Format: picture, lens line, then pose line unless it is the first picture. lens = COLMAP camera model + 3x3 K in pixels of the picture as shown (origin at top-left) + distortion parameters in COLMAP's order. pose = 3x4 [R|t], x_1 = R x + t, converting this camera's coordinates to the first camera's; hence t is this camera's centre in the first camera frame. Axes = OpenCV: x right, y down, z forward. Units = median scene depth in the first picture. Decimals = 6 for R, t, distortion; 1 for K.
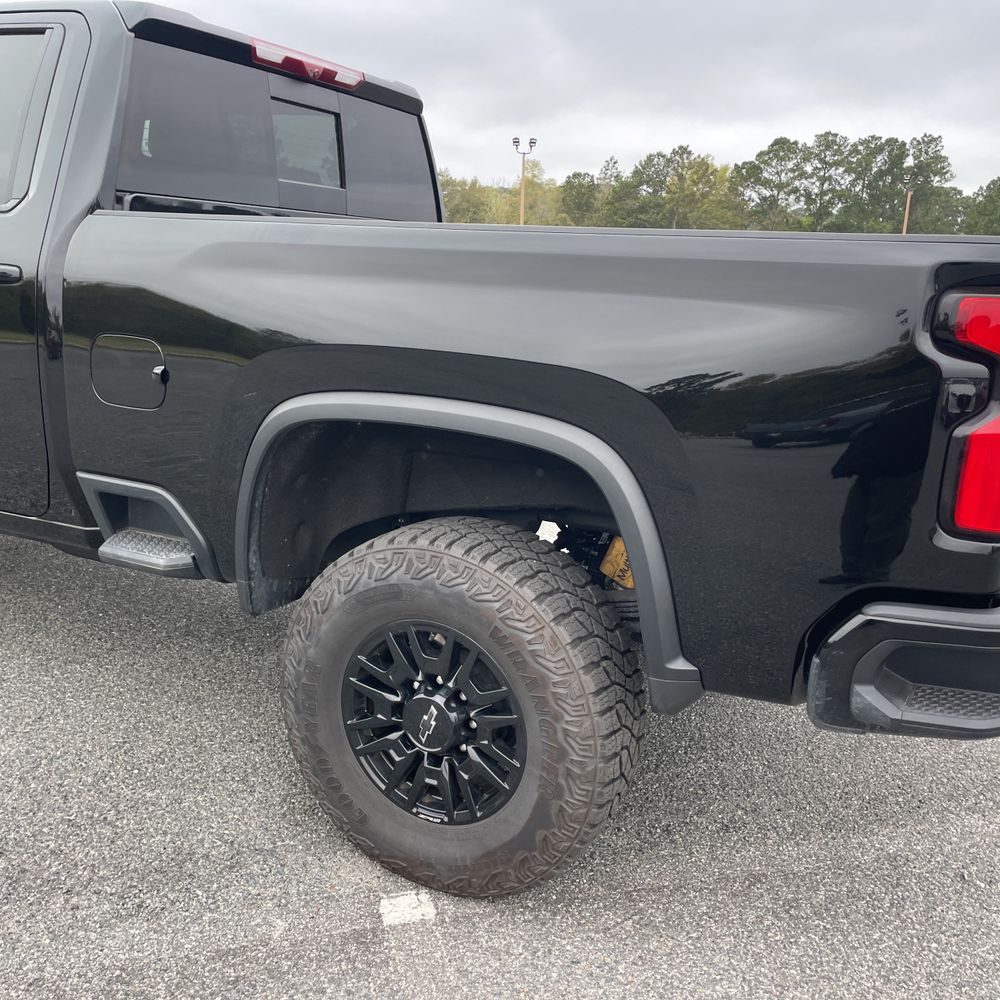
lens RADIAL K [[1003.5, 0, 506.5], [0, 1003.5, 507.3], [0, 0, 1]] dist [0.056888, 0.000000]
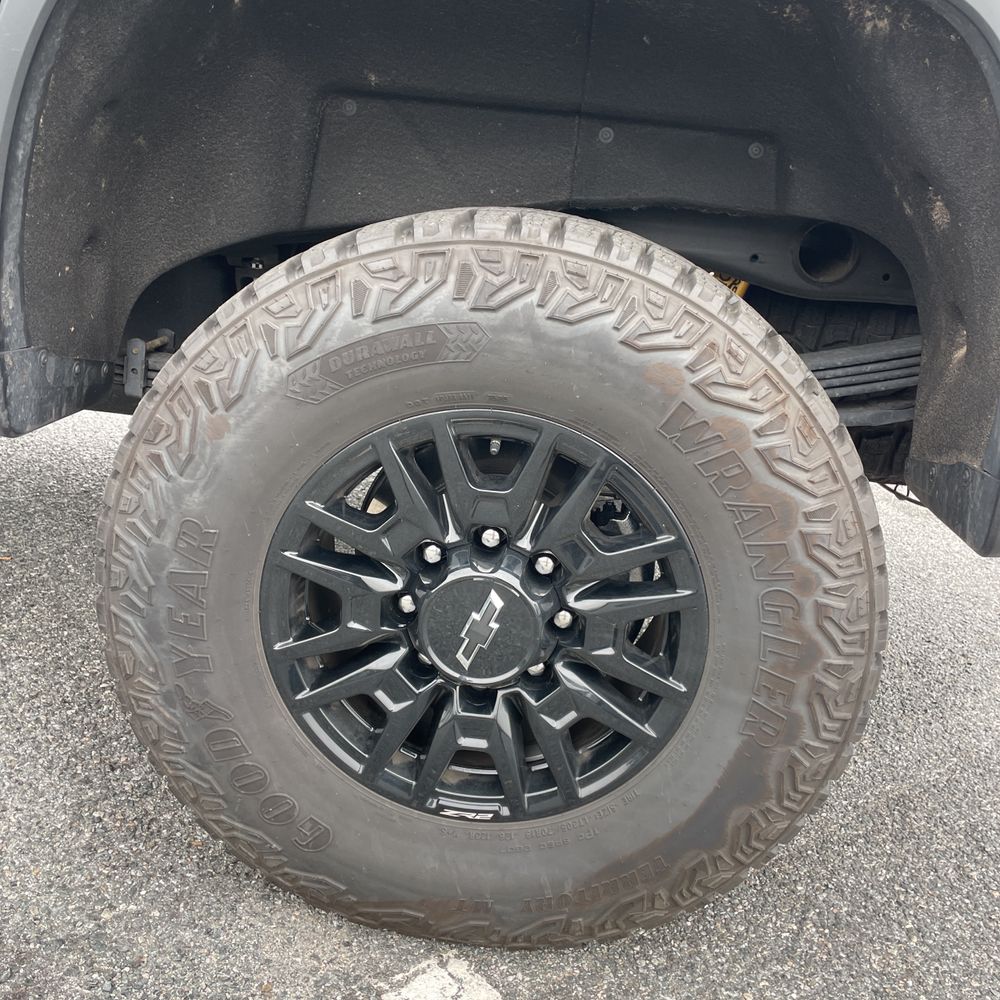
lens RADIAL K [[1003.5, 0, 494.8], [0, 1003.5, 492.3], [0, 0, 1]] dist [0.056888, 0.000000]
pose [[0.923217, -0.063256, 0.379038, -0.246485], [0.026754, 0.994546, 0.100813, 0.101812], [-0.383347, -0.082932, 0.919873, 0.558802]]
